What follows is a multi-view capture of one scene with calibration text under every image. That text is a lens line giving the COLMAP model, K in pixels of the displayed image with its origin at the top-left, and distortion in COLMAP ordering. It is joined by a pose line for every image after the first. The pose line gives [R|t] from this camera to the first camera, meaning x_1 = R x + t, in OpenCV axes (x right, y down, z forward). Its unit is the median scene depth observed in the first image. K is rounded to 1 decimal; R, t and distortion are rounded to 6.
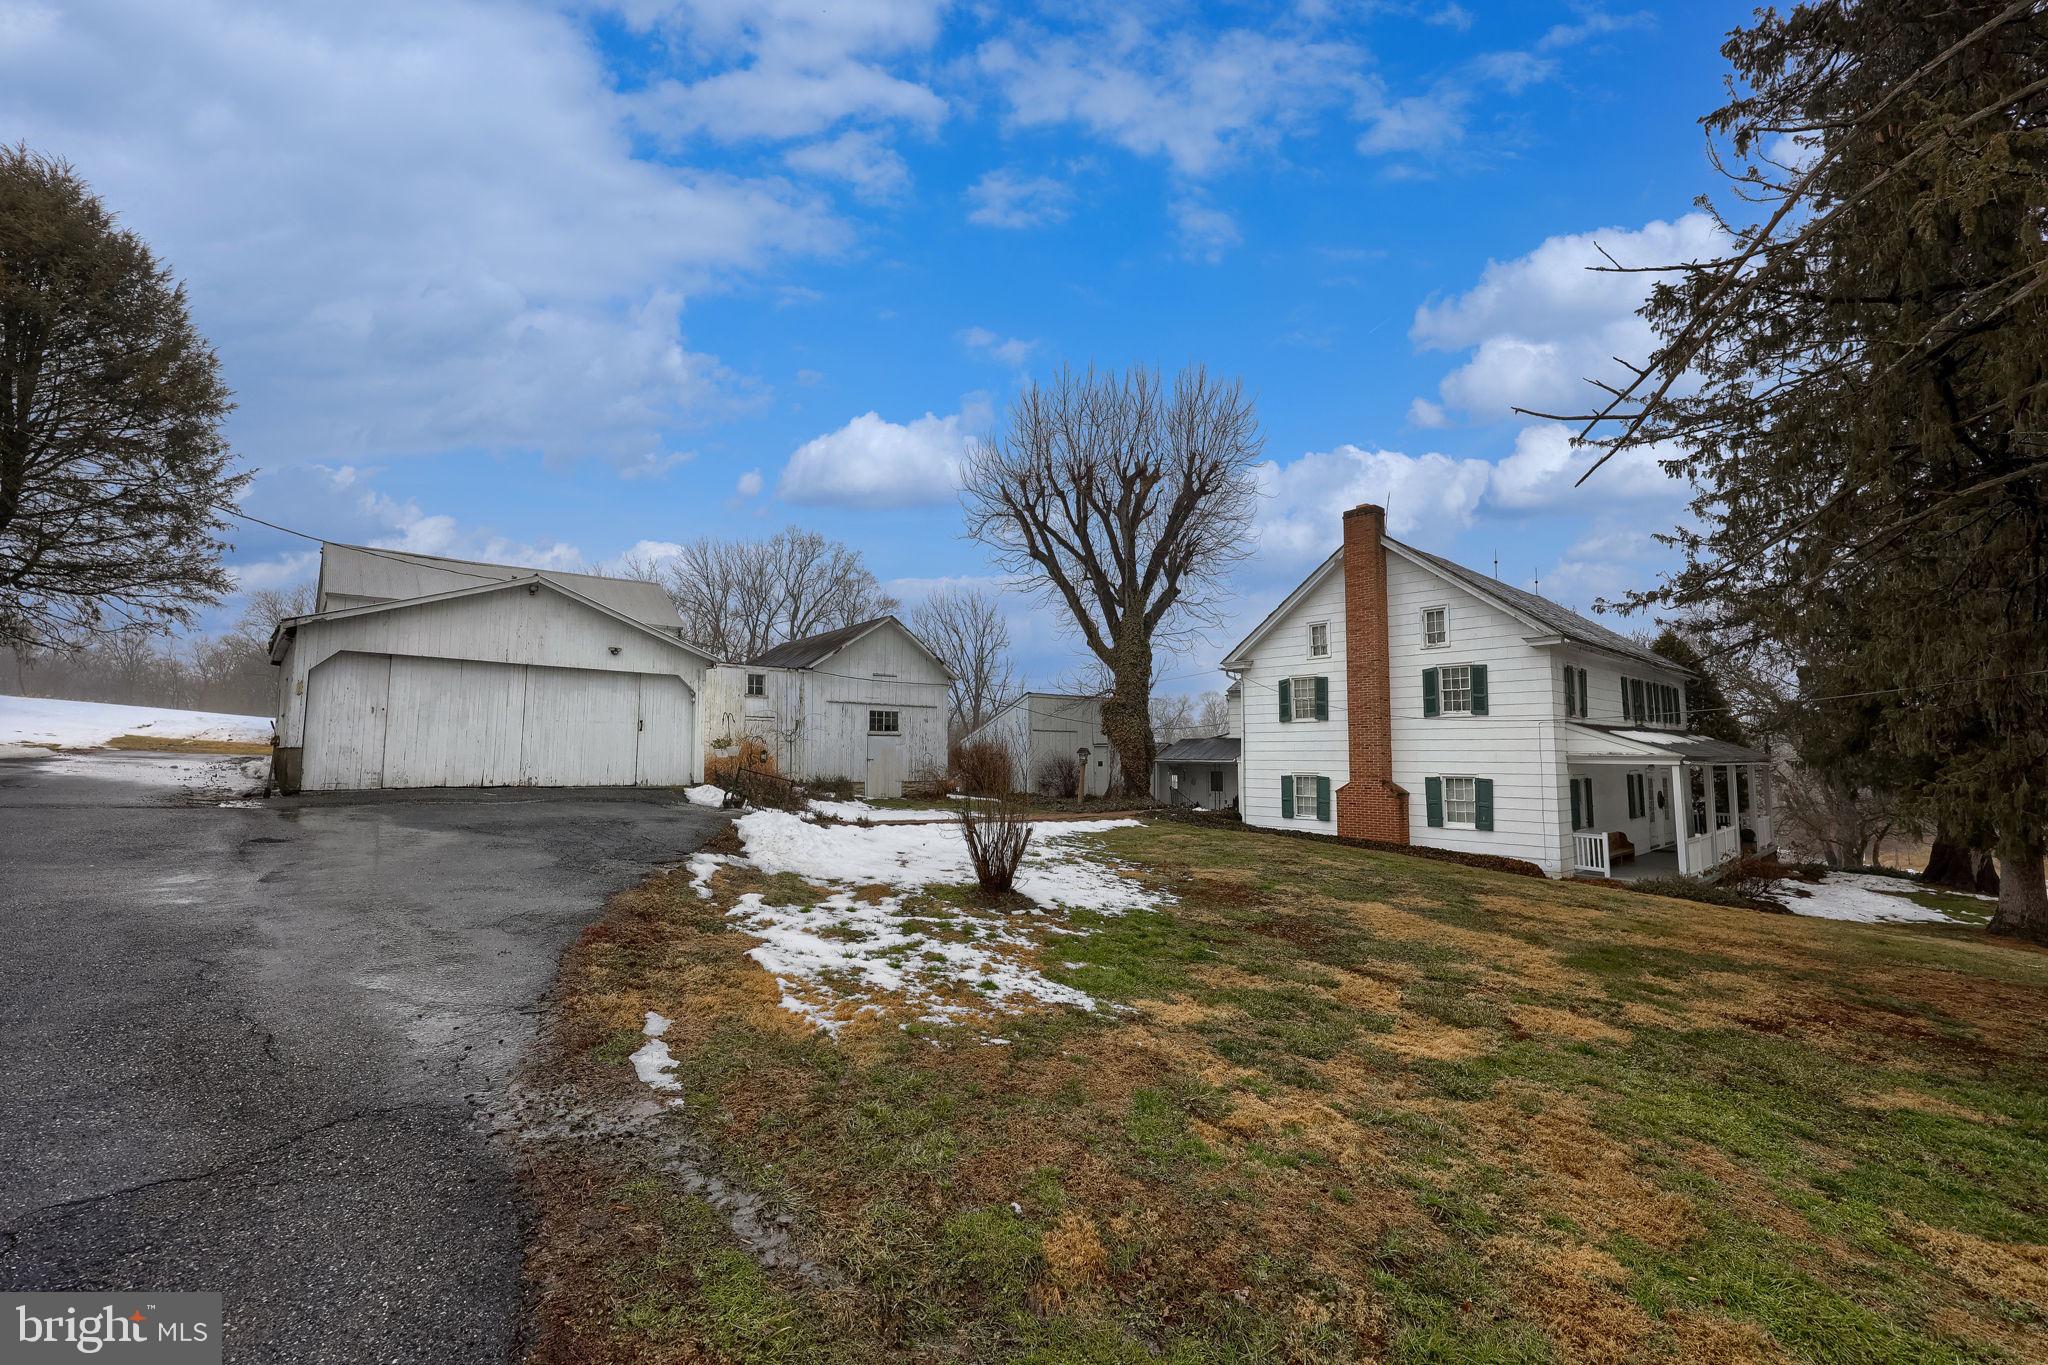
lens RADIAL K [[809.6, 0, 1023.7], [0, 809.6, 685.0], [0, 0, 1]] dist [0.001772, -0.000152]
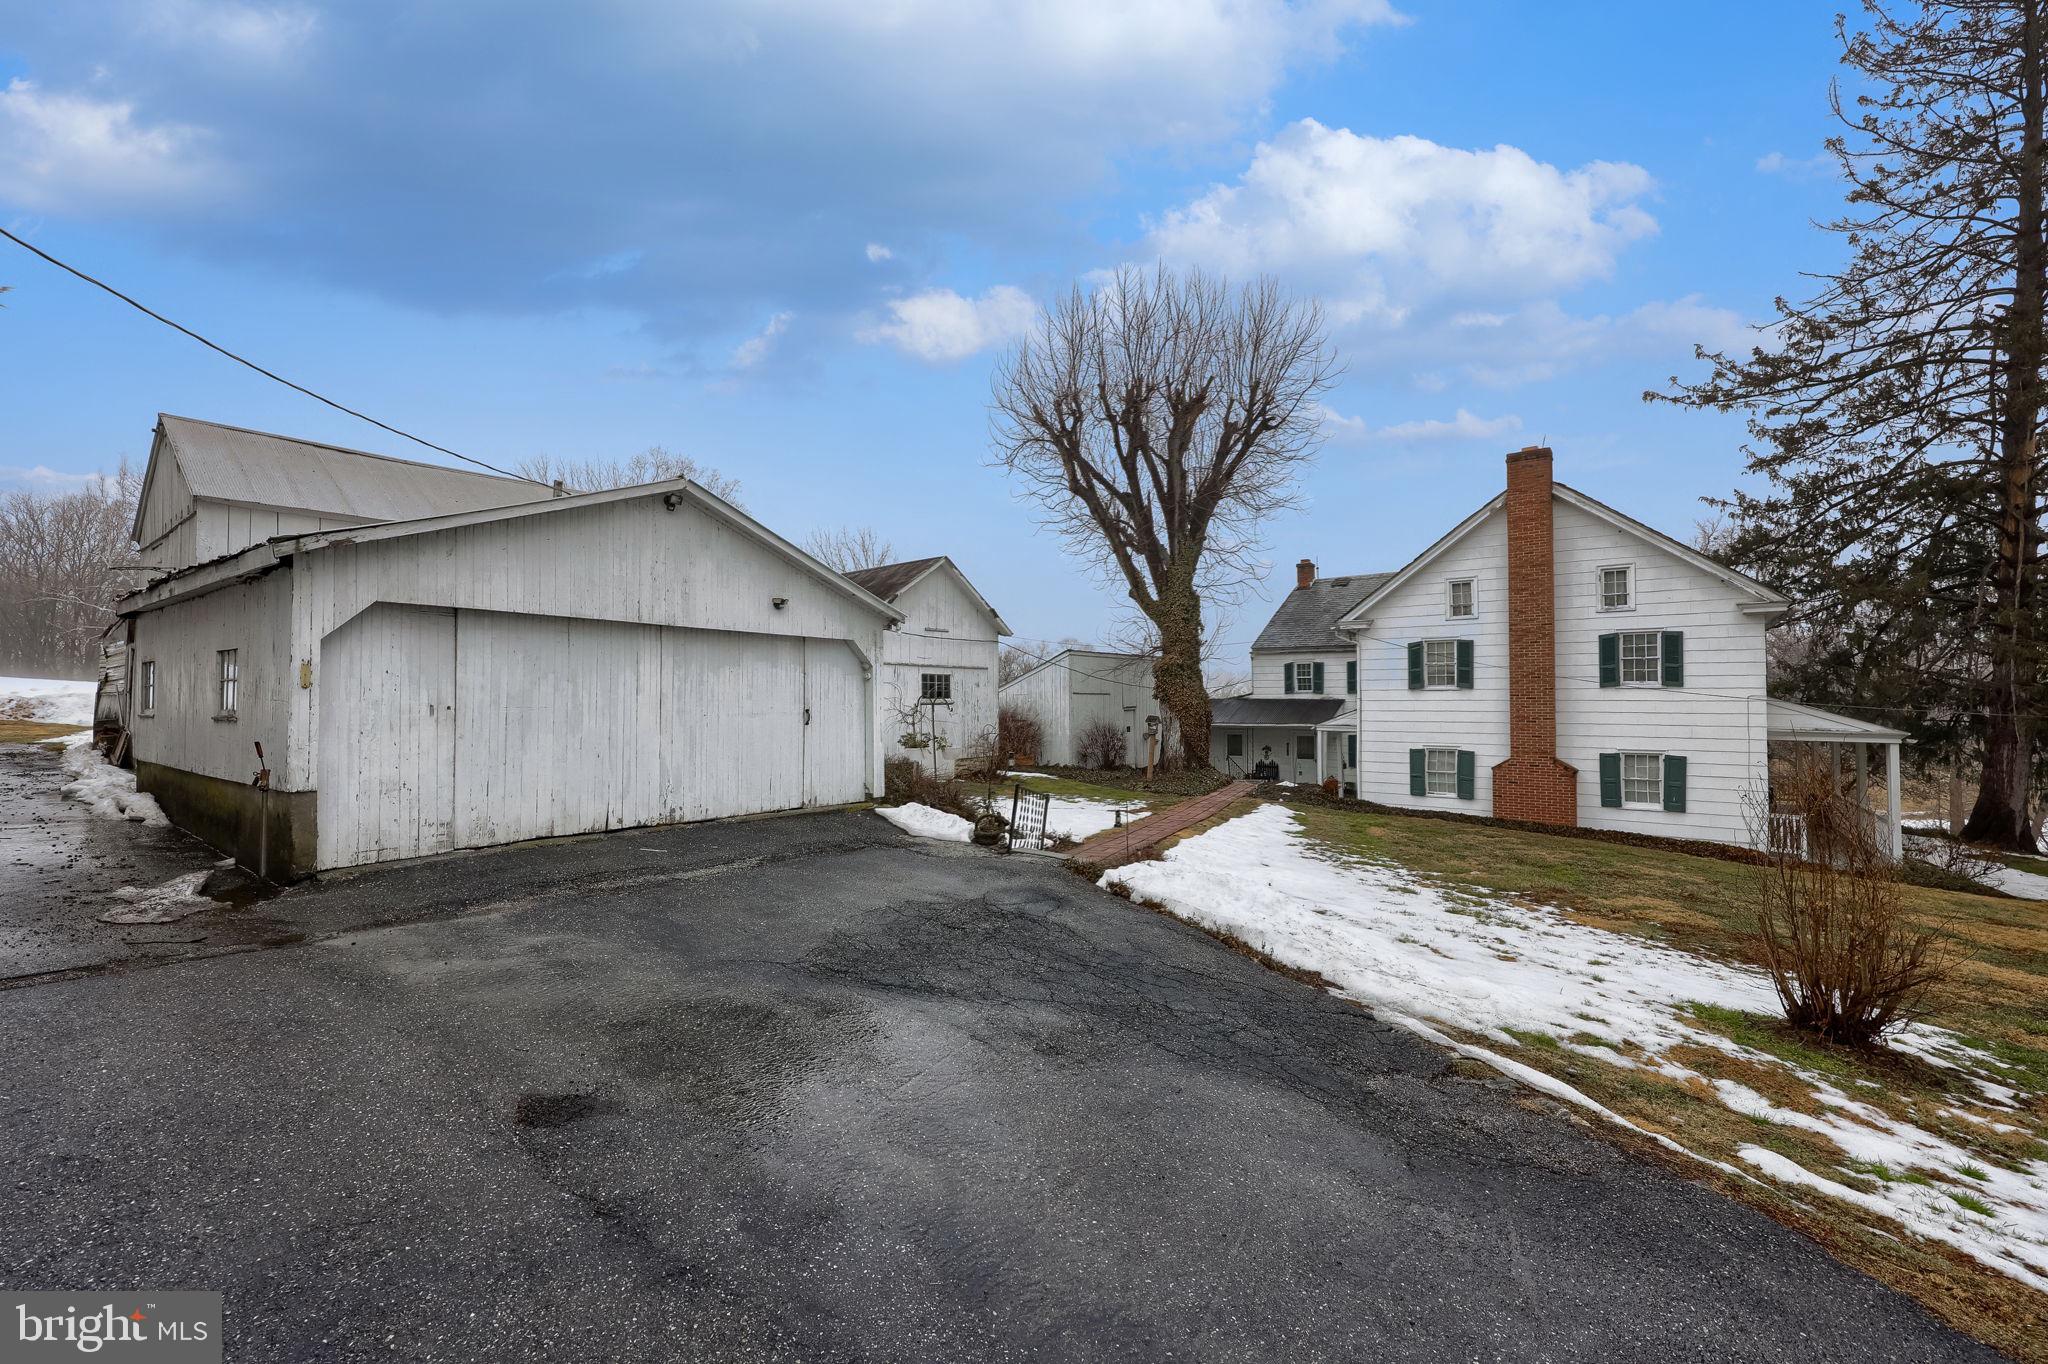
lens RADIAL K [[814.6, 0, 1031.0], [0, 814.6, 678.7], [0, 0, 1]] dist [0.005943, 0.000022]
pose [[0.979381, -0.000318, 0.202024, -0.312413], [-0.011819, 0.998196, 0.058871, -0.016442], [-0.201678, -0.060045, 0.977610, 0.229847]]
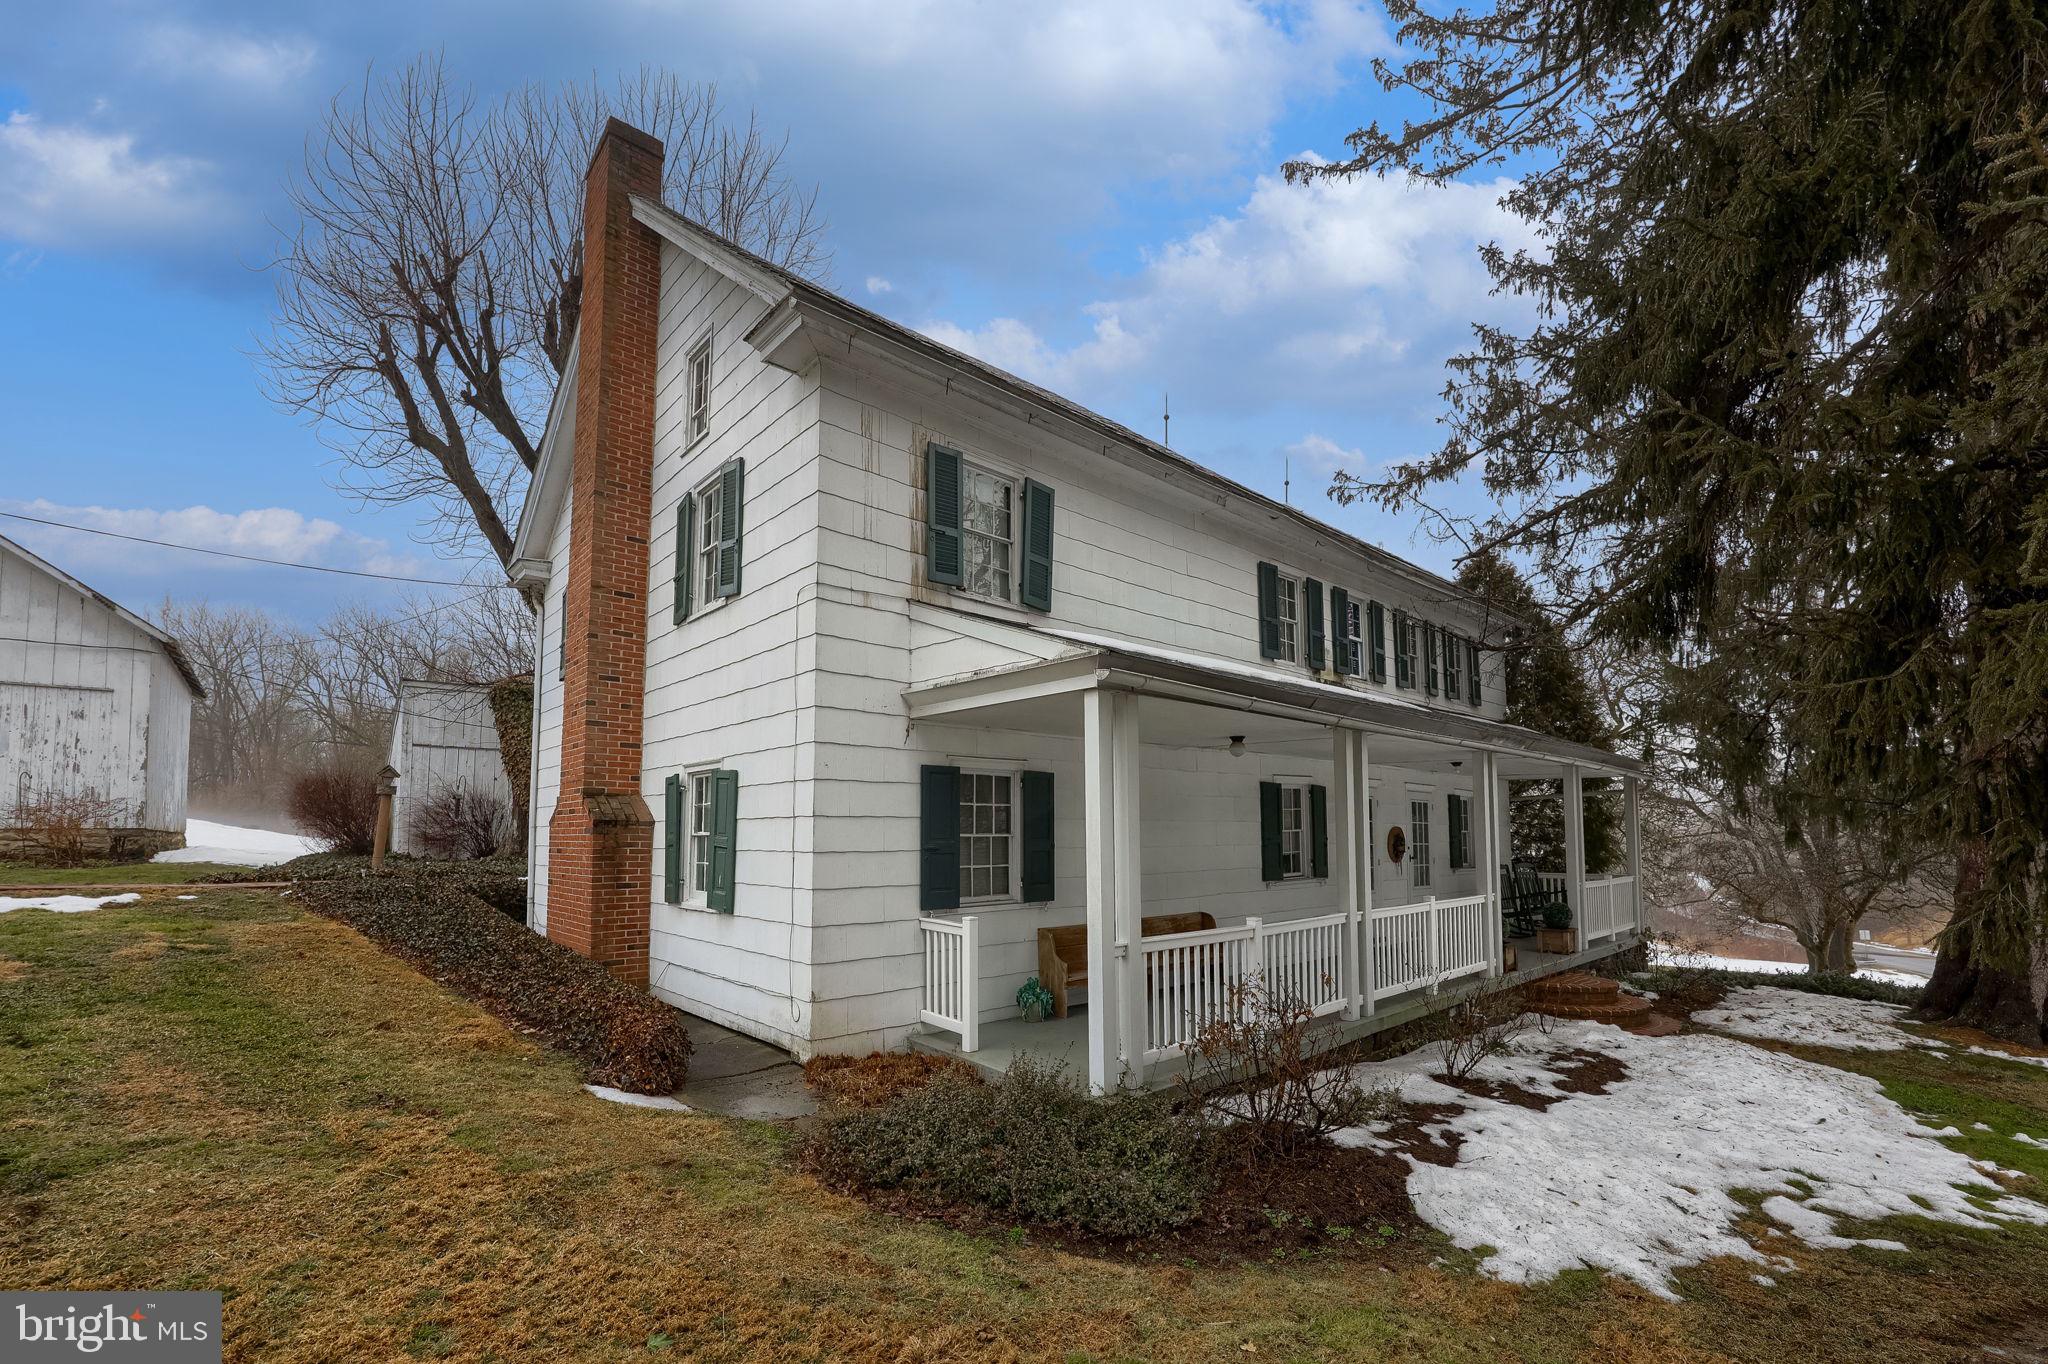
lens RADIAL K [[859.7, 0, 1024.7], [0, 859.7, 774.7], [0, 0, 1]] dist [0.000016, -0.000082]
pose [[0.999784, -0.008646, 0.018894, 0.647074], [0.008293, 0.999790, 0.018726, 0.104054], [-0.019052, -0.018565, 0.999646, 0.573233]]
